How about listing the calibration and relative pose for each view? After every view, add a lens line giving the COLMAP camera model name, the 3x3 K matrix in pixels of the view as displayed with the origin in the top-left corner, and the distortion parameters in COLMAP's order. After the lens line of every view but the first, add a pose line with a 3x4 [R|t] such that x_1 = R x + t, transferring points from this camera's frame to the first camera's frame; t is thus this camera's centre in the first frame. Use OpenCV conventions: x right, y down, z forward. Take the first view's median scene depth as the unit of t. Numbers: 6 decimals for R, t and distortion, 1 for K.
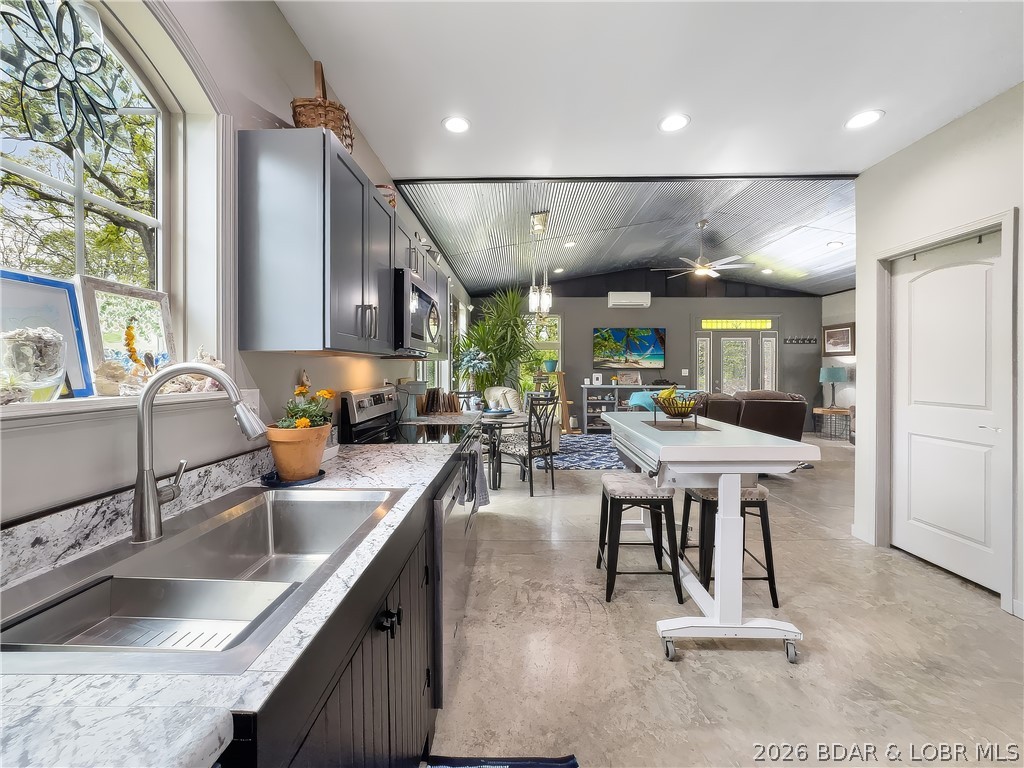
lens RADIAL K [[417.4, 0, 512.2], [0, 417.4, 378.0], [0, 0, 1]] dist [-0.037430, 0.016172]
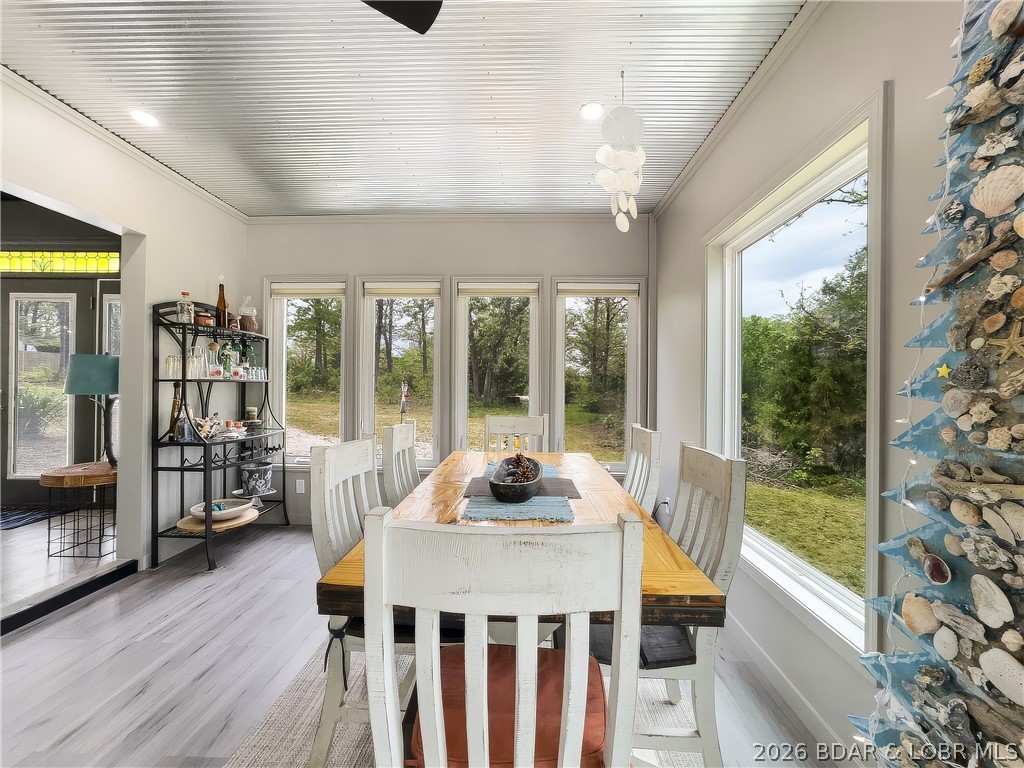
lens RADIAL K [[417.4, 0, 512.2], [0, 417.4, 378.0], [0, 0, 1]] dist [-0.037430, 0.016172]
pose [[0.999716, 0.012630, -0.020230, 1.054984], [-0.013064, 0.999684, -0.021485, -0.004422], [0.019953, 0.021743, 0.999564, 0.579586]]
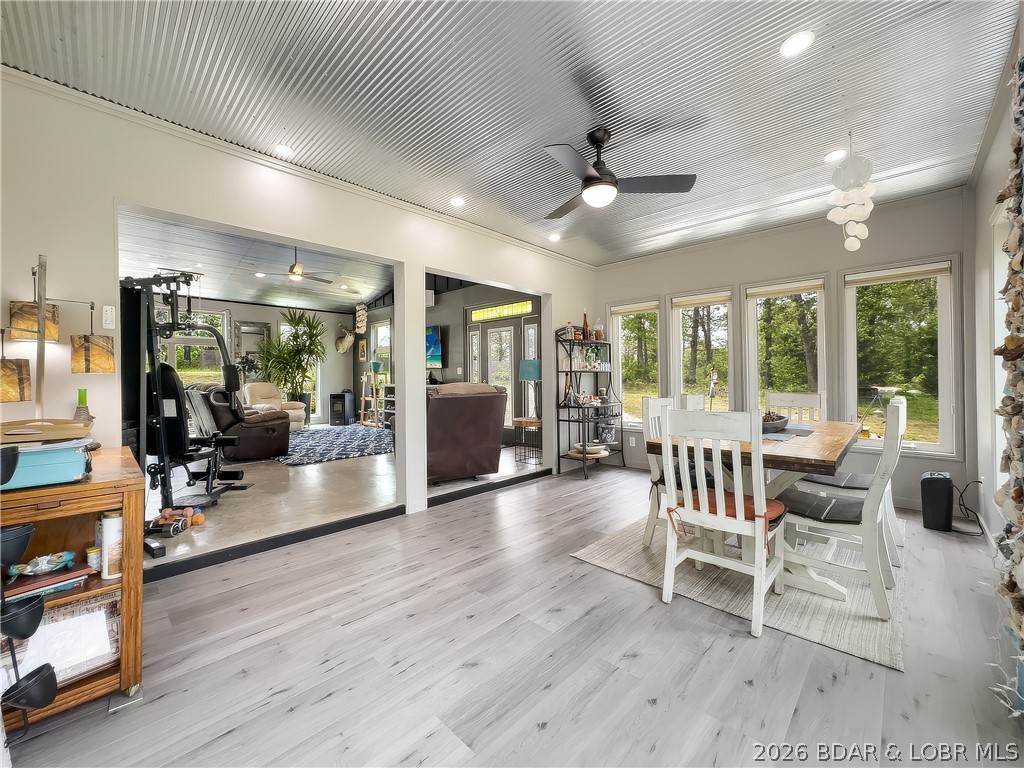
lens RADIAL K [[417.4, 0, 512.2], [0, 417.4, 378.0], [0, 0, 1]] dist [-0.037430, 0.016172]
pose [[0.727630, -0.003829, -0.685960, 1.132041], [0.003180, 0.999993, -0.002208, 0.004161], [0.685963, -0.000575, 0.727636, 0.415232]]
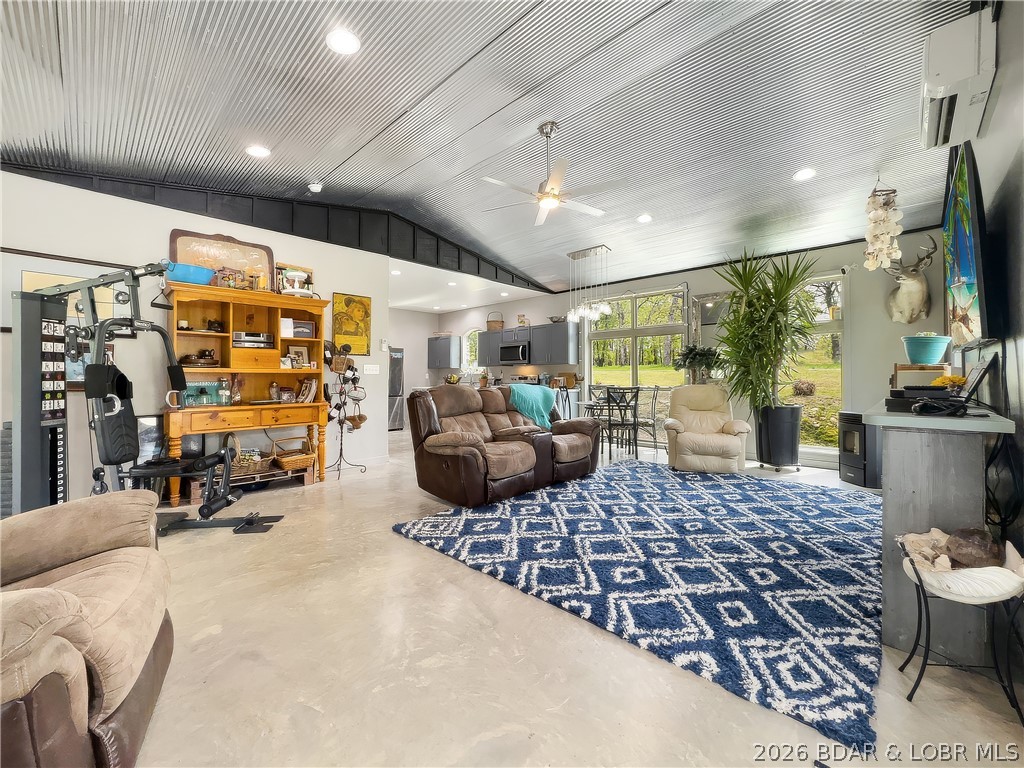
lens RADIAL K [[417.4, 0, 512.2], [0, 417.4, 378.0], [0, 0, 1]] dist [-0.037430, 0.016172]
pose [[-0.677357, 0.003444, -0.735647, 0.666594], [-0.002187, 0.999975, 0.006696, -0.003033], [0.735651, 0.006144, -0.677332, 0.954920]]
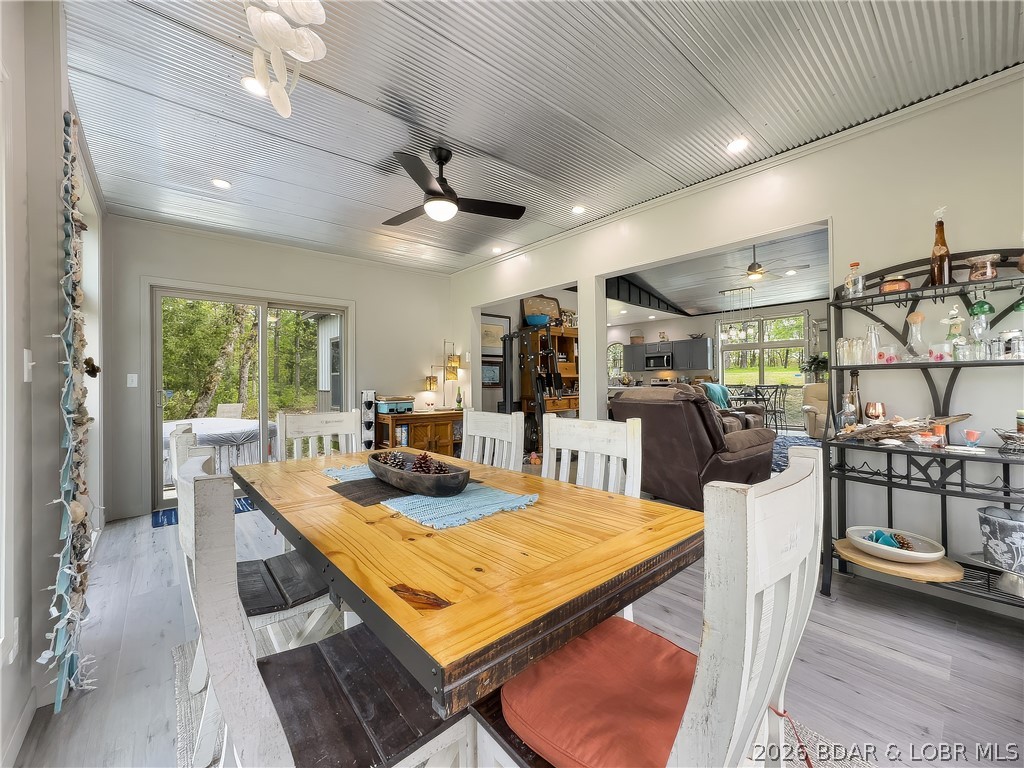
lens RADIAL K [[417.4, 0, 512.2], [0, 417.4, 378.0], [0, 0, 1]] dist [-0.037430, 0.016172]
pose [[-0.742573, 0.000475, -0.669765, 1.140901], [0.005925, 0.999965, -0.005860, 0.001193], [0.669739, -0.008319, -0.742550, 0.947531]]
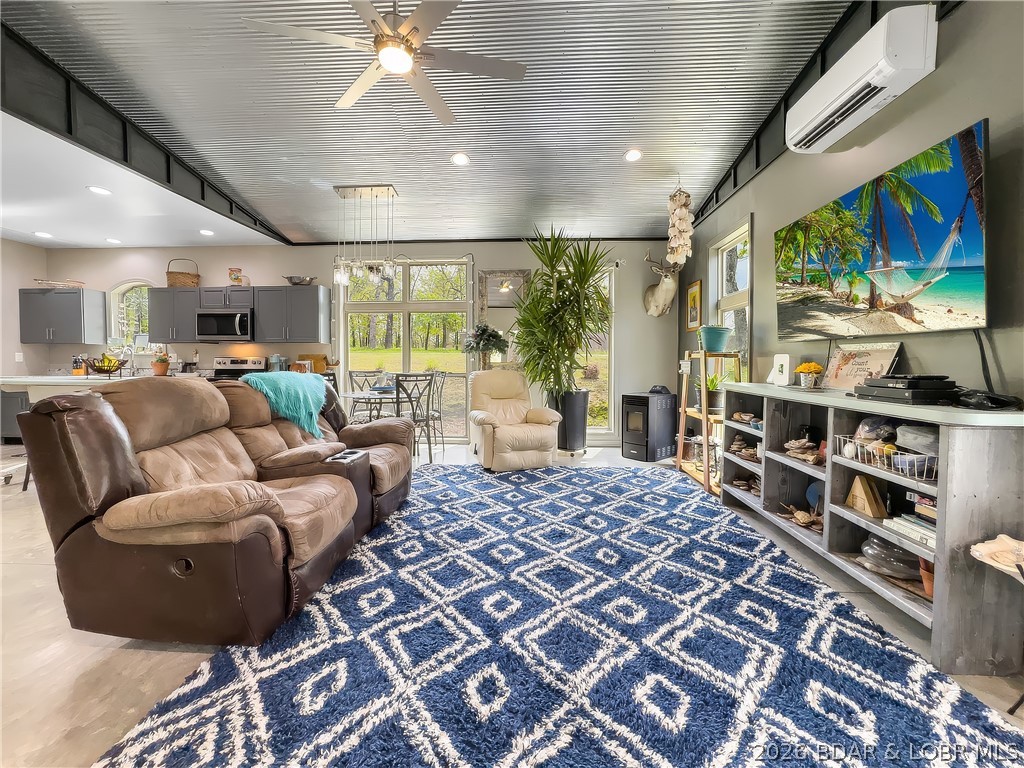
lens RADIAL K [[417.4, 0, 512.2], [0, 417.4, 378.0], [0, 0, 1]] dist [-0.037430, 0.016172]
pose [[-0.041818, 0.041155, -0.998277, 0.571186], [-0.010668, 0.999076, 0.041635, -0.002561], [0.999068, 0.012391, -0.041340, 0.773777]]
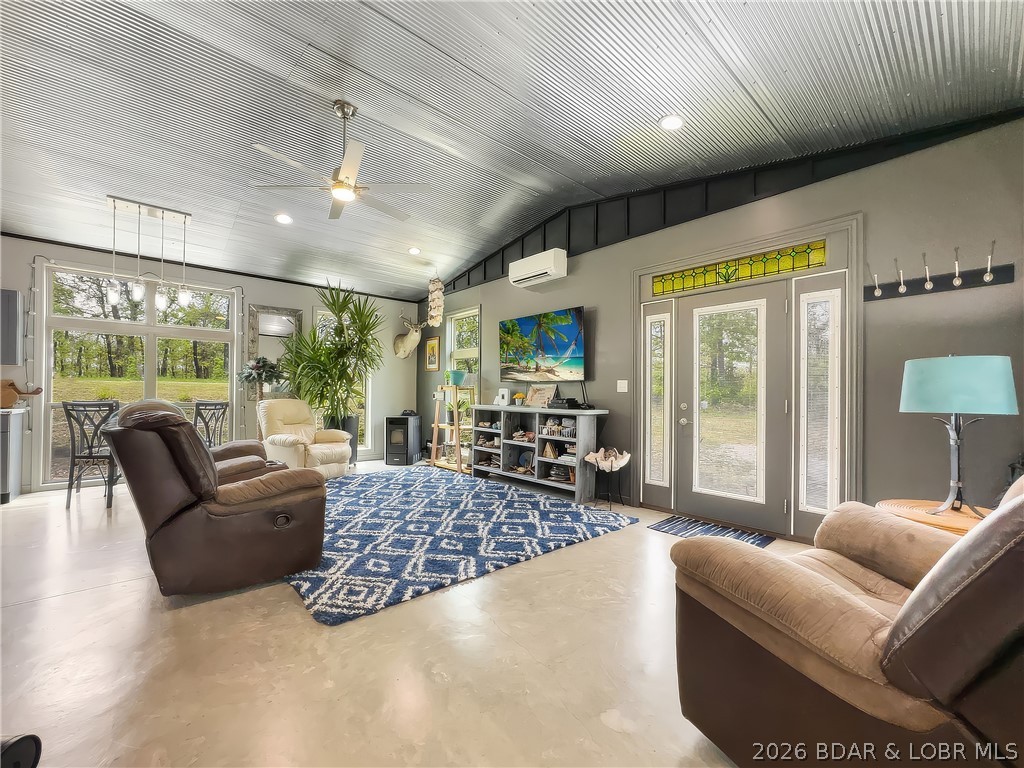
lens RADIAL K [[420.9, 0, 511.3], [0, 420.9, 395.5], [0, 0, 1]] dist [-0.035024, 0.017565]
pose [[0.668155, 0.009139, -0.743966, 0.711415], [-0.016109, 0.999868, -0.002185, 0.001469], [0.743848, 0.013445, 0.668214, 0.556199]]
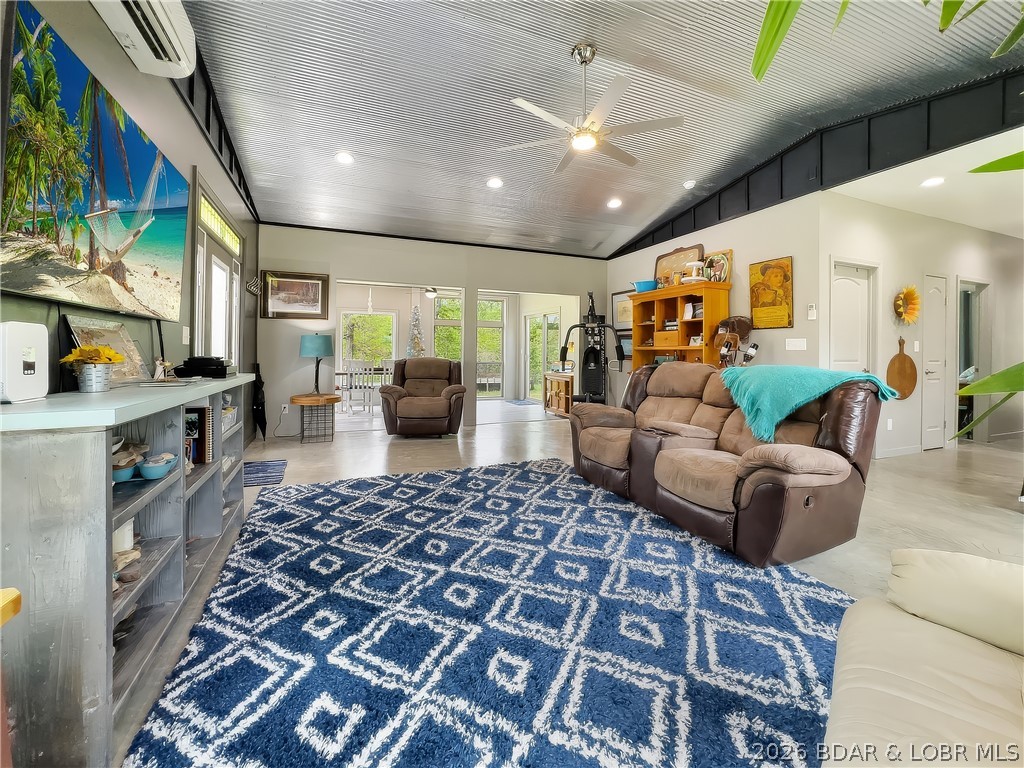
lens RADIAL K [[417.4, 0, 512.2], [0, 417.4, 378.0], [0, 0, 1]] dist [-0.037430, 0.016172]
pose [[-0.410493, -0.059764, 0.909903, 0.025149], [-0.001865, 0.997903, 0.064703, -0.002478], [-0.911862, 0.024863, -0.409744, 0.892483]]
